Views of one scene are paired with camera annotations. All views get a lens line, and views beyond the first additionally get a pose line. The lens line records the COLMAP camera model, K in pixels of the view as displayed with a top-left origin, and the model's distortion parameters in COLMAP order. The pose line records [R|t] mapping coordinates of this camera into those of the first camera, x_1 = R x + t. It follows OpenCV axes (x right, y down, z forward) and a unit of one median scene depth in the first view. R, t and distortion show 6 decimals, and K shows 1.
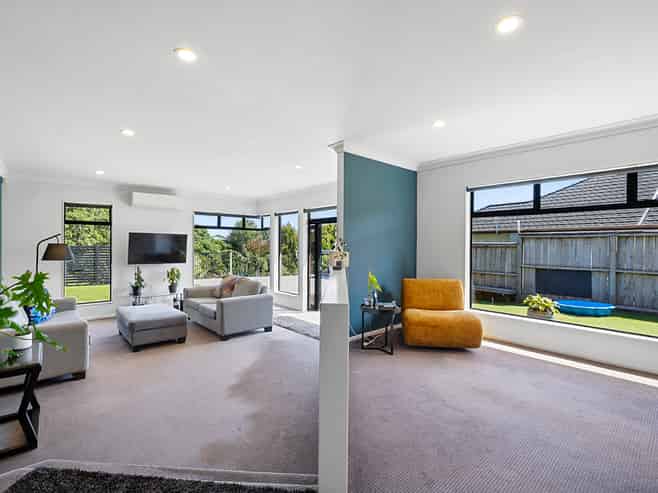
lens RADIAL K [[311.9, 0, 324.9], [0, 311.9, 243.2], [0, 0, 1]] dist [0.000940, -0.000123]
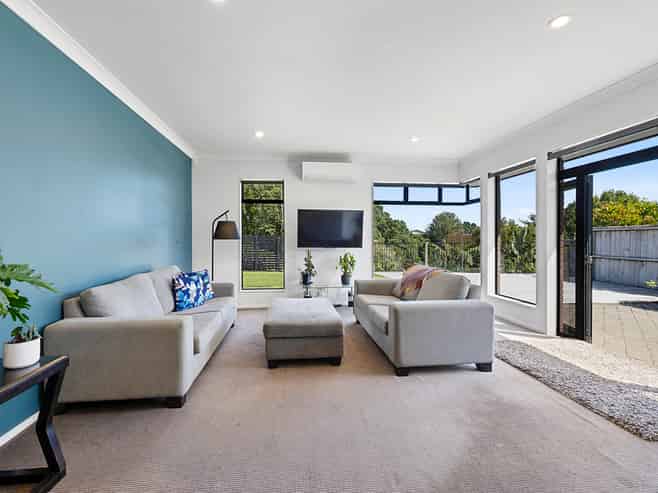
lens RADIAL K [[311.9, 0, 324.9], [0, 311.9, 243.2], [0, 0, 1]] dist [0.000940, -0.000123]
pose [[0.814775, -0.002627, -0.579771, -0.078812], [0.010230, 0.999899, 0.009846, 0.047641], [0.579687, -0.013953, 0.814720, 0.345396]]
